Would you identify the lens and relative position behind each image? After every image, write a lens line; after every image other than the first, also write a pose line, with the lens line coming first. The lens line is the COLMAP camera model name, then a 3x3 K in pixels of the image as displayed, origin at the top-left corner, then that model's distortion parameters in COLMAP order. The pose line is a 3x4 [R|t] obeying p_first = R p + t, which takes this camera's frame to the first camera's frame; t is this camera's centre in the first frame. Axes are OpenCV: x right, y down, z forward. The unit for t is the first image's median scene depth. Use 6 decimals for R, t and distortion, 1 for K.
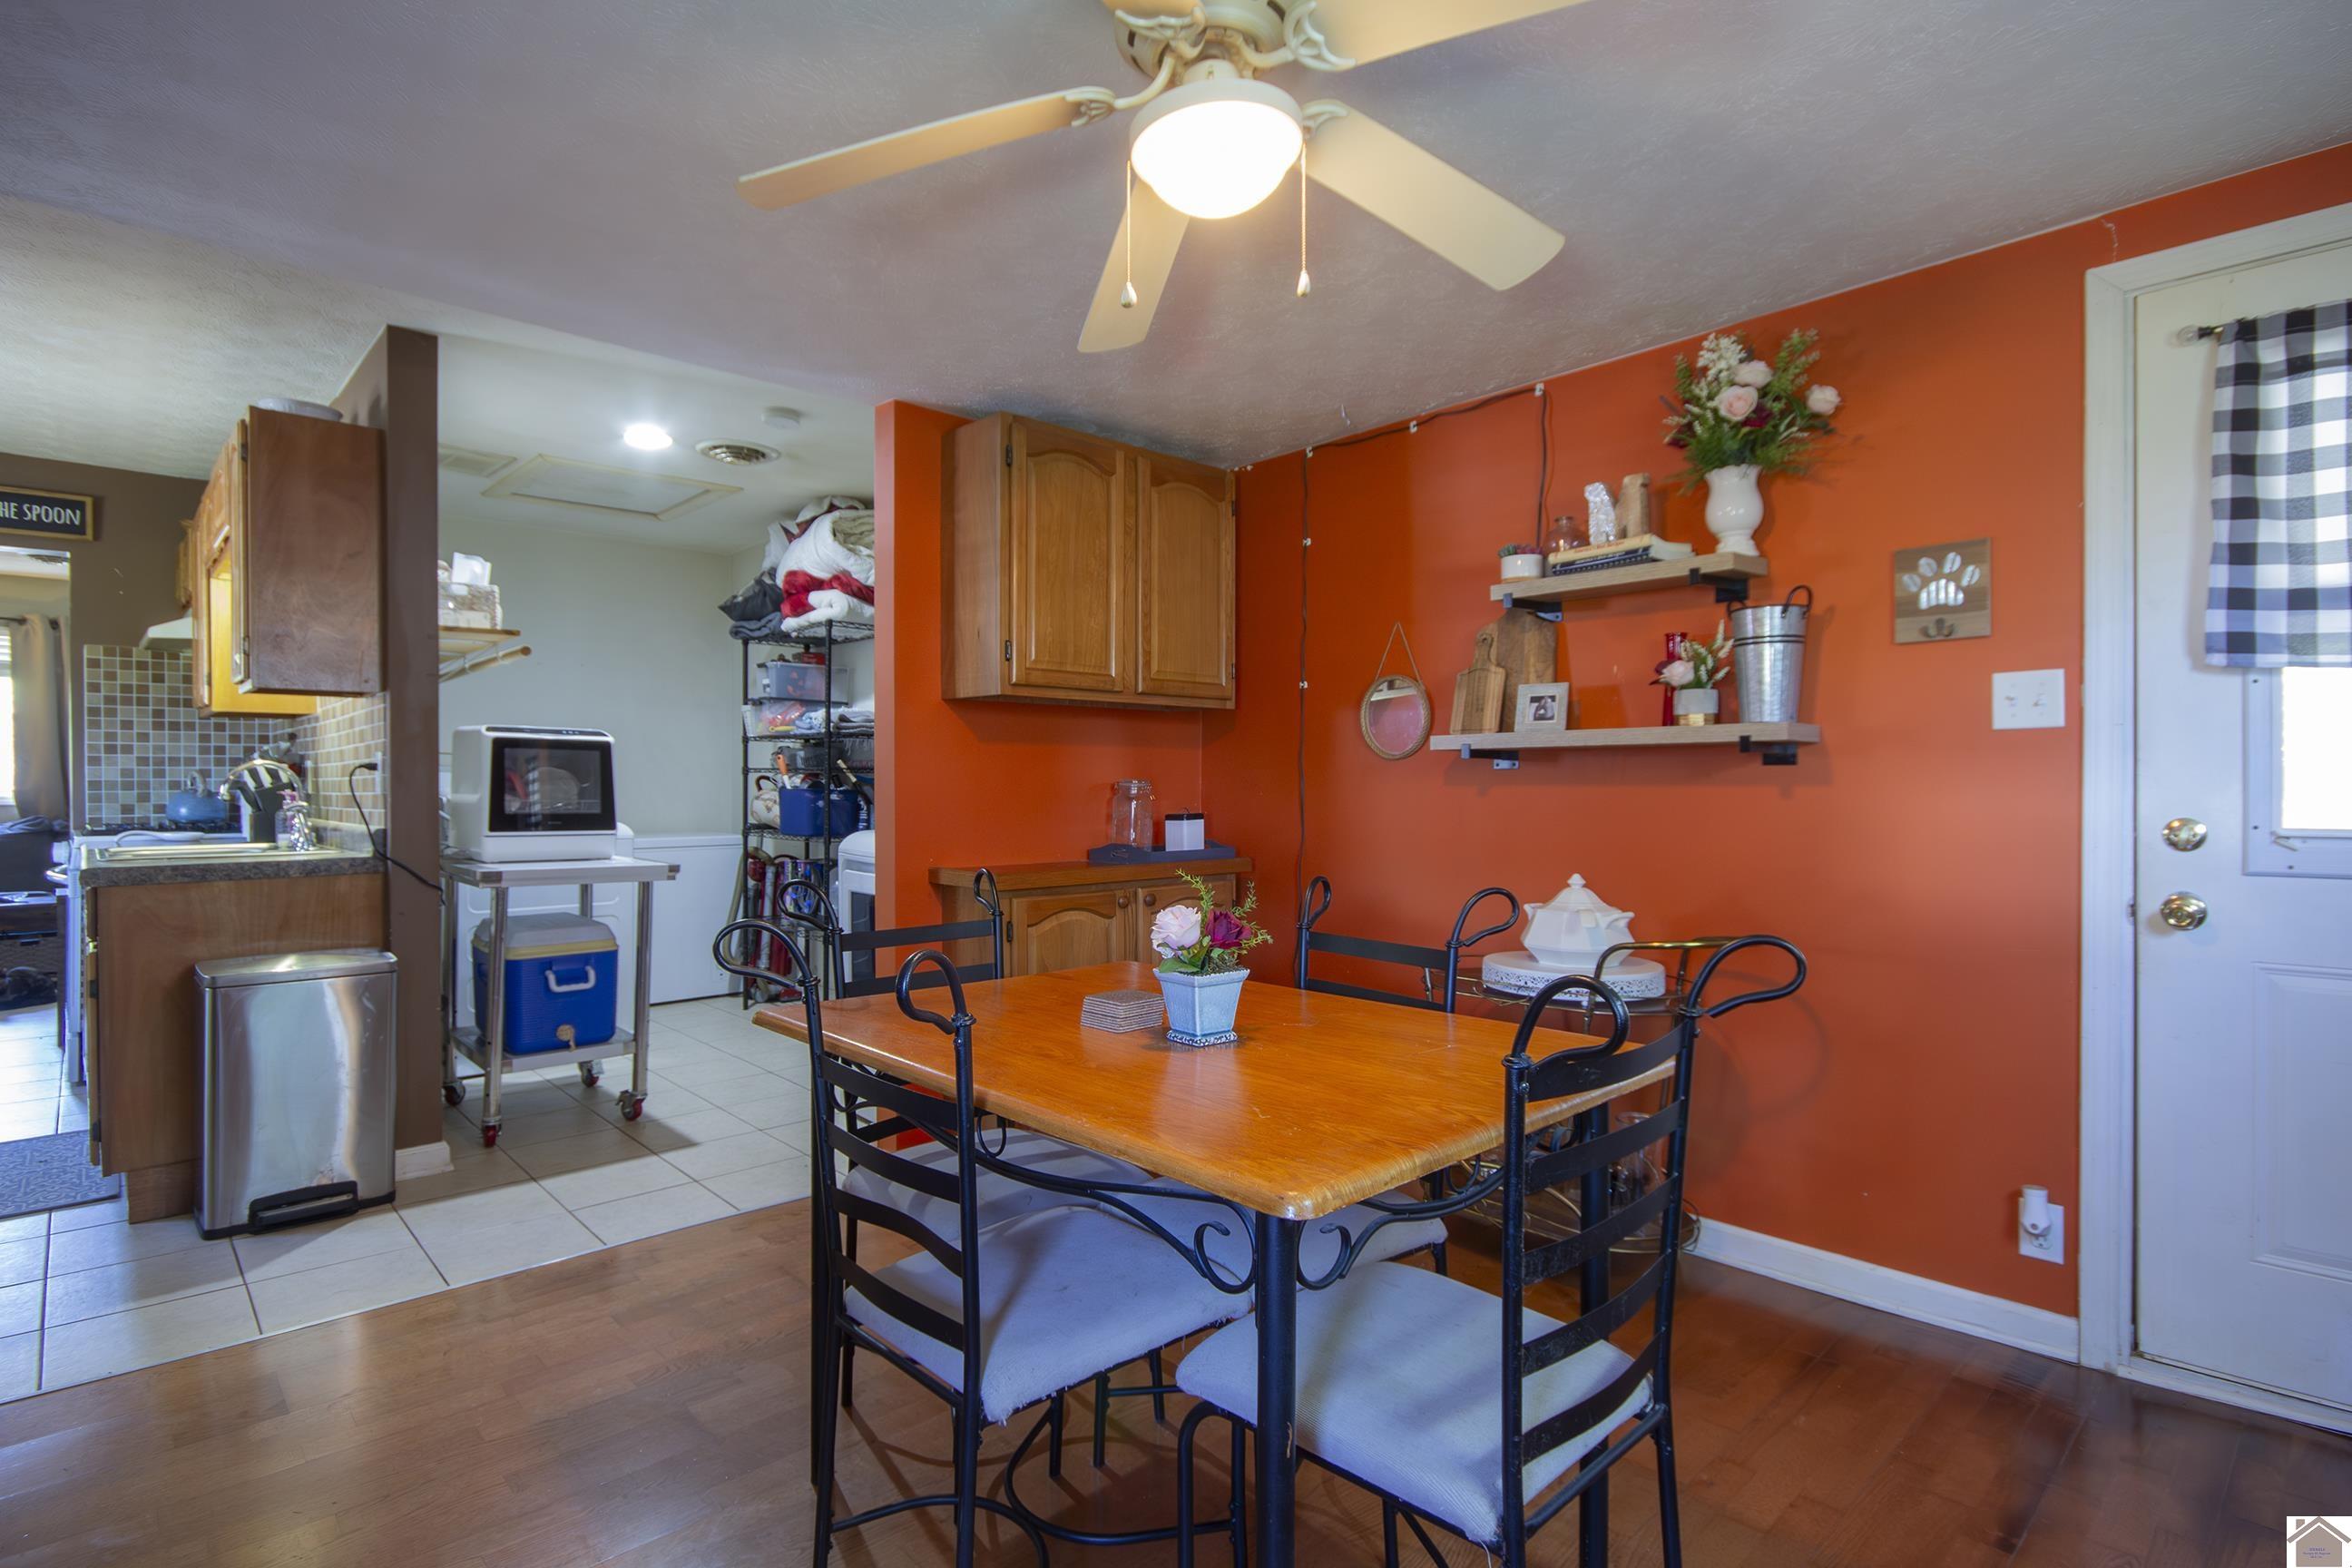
lens RADIAL K [[1171.7, 0, 1165.5], [0, 1171.7, 791.6], [0, 0, 1]] dist [-0.000034, -0.000781]
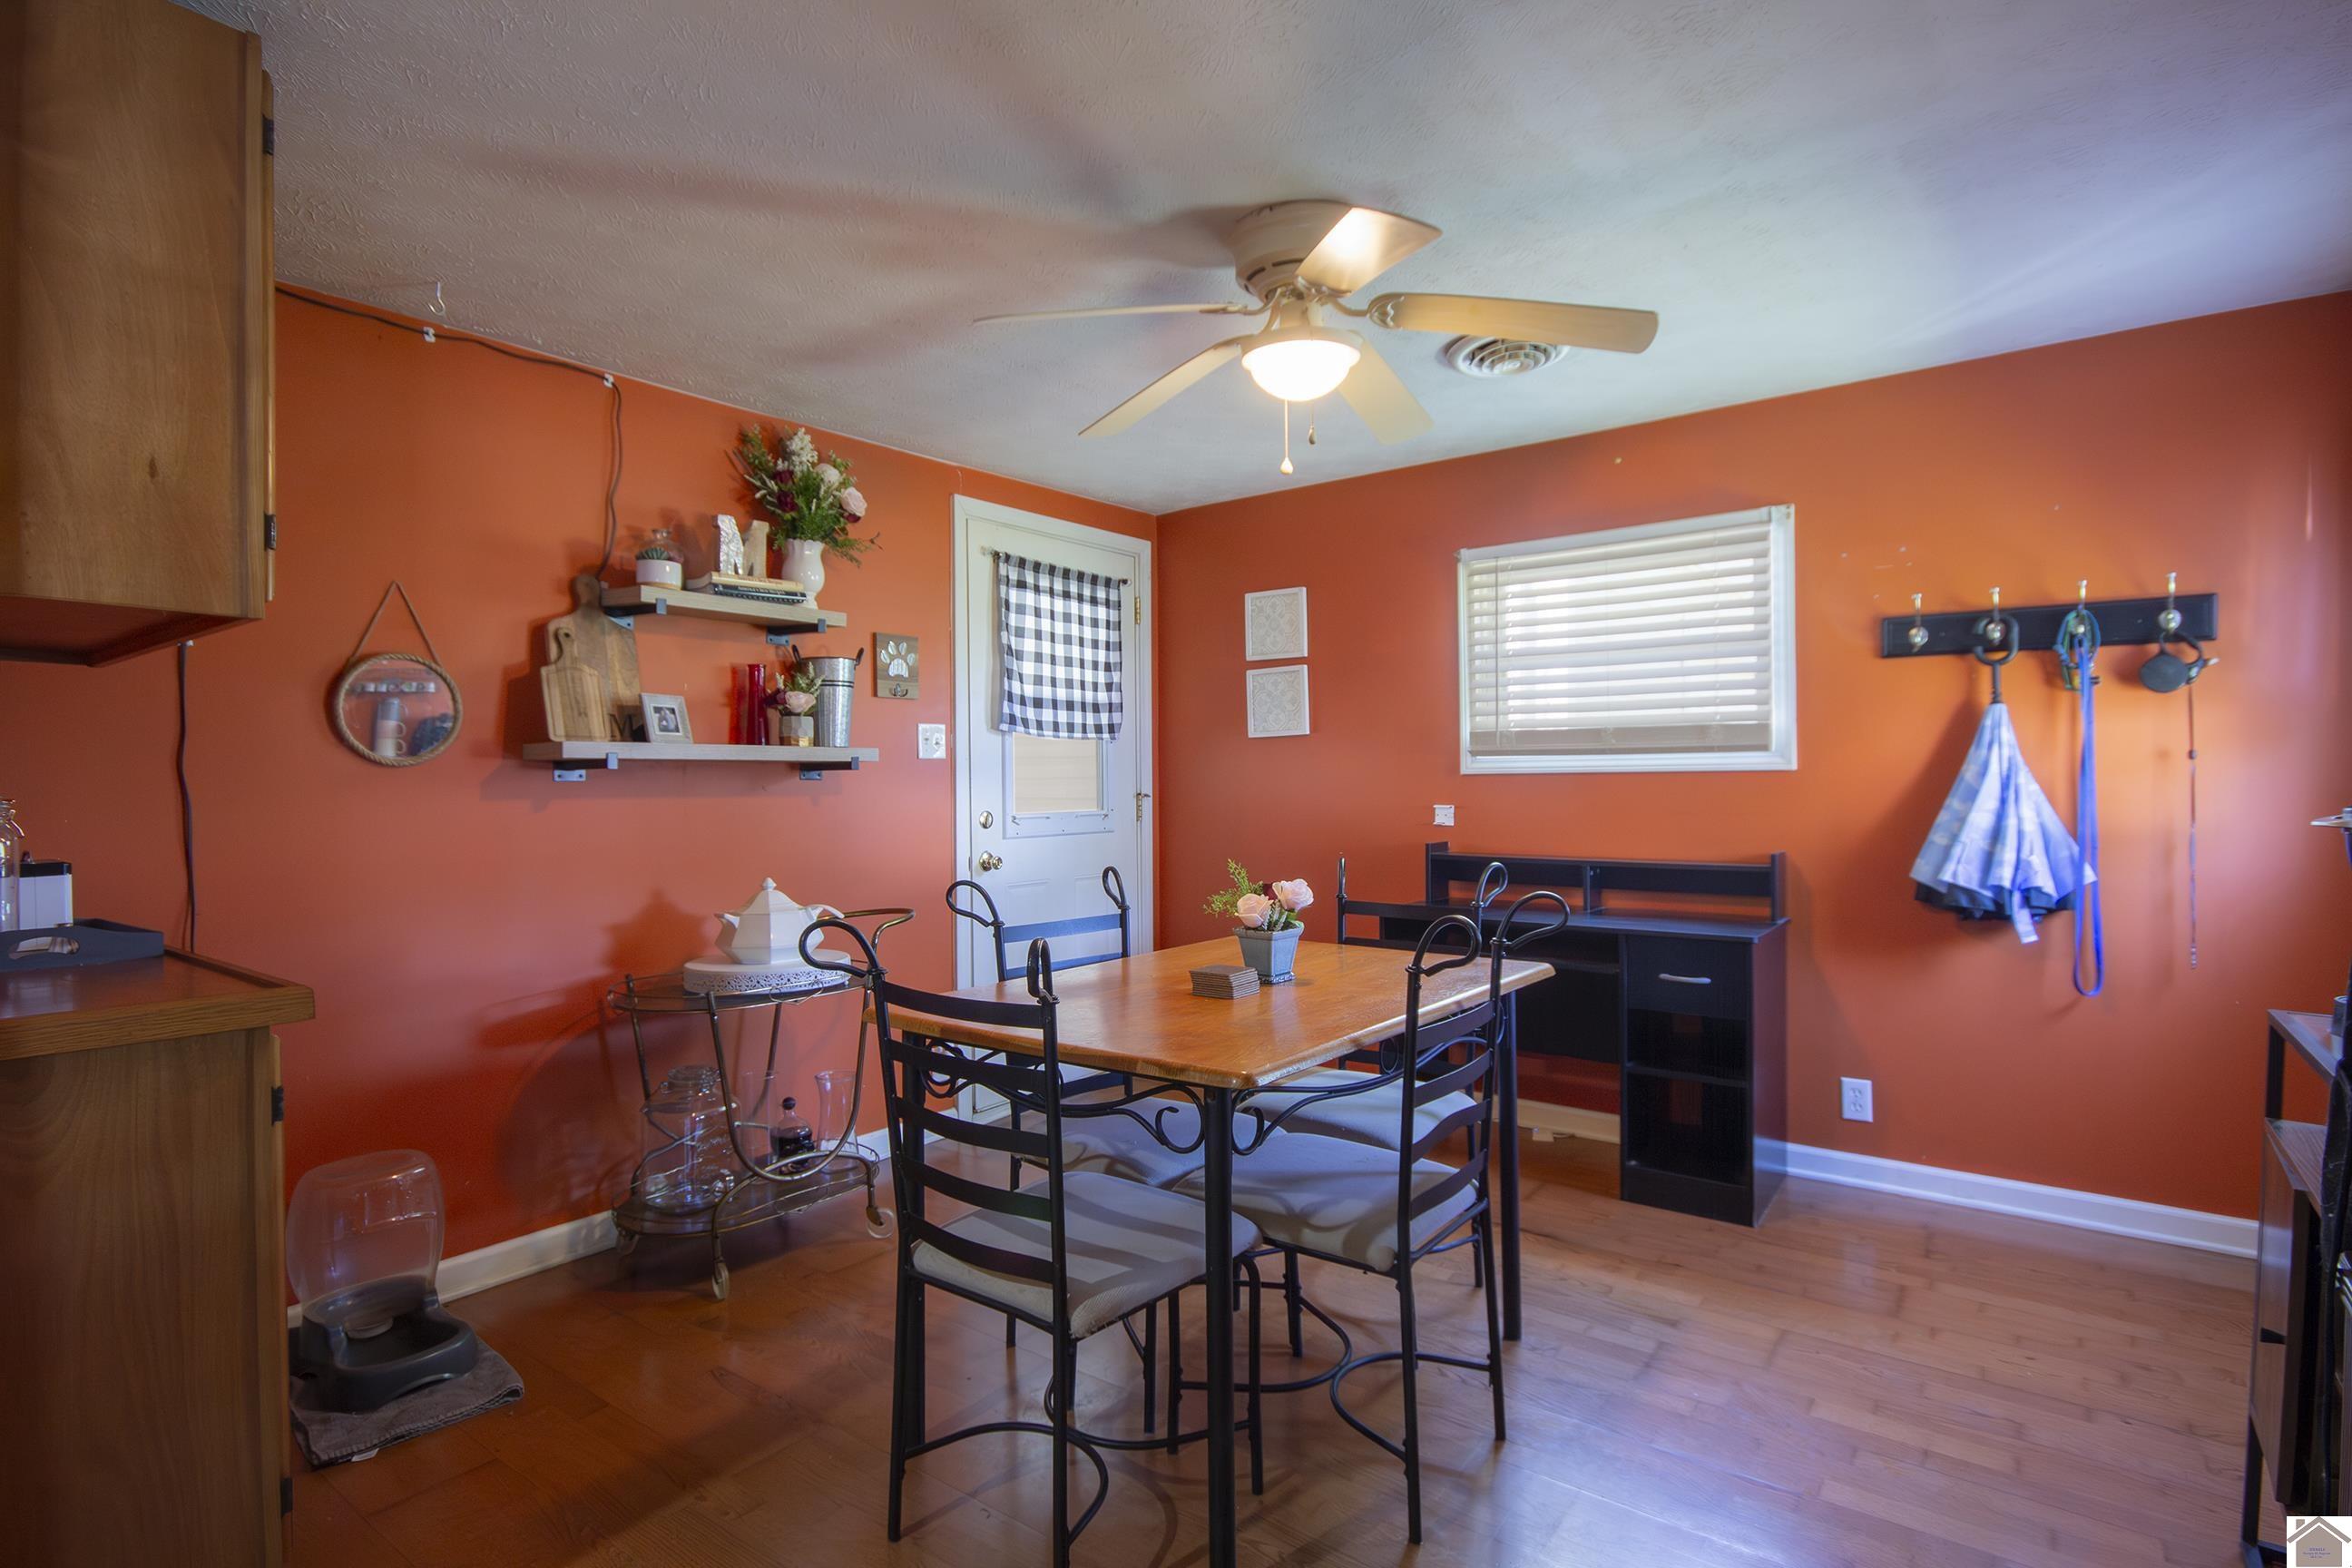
lens RADIAL K [[1171.7, 0, 1165.5], [0, 1171.7, 791.6], [0, 0, 1]] dist [-0.000034, -0.000781]
pose [[-0.163530, -0.000209, 0.986538, -0.753862], [0.013316, 0.999908, 0.002419, -0.007534], [-0.986449, 0.013532, -0.163512, 0.780447]]
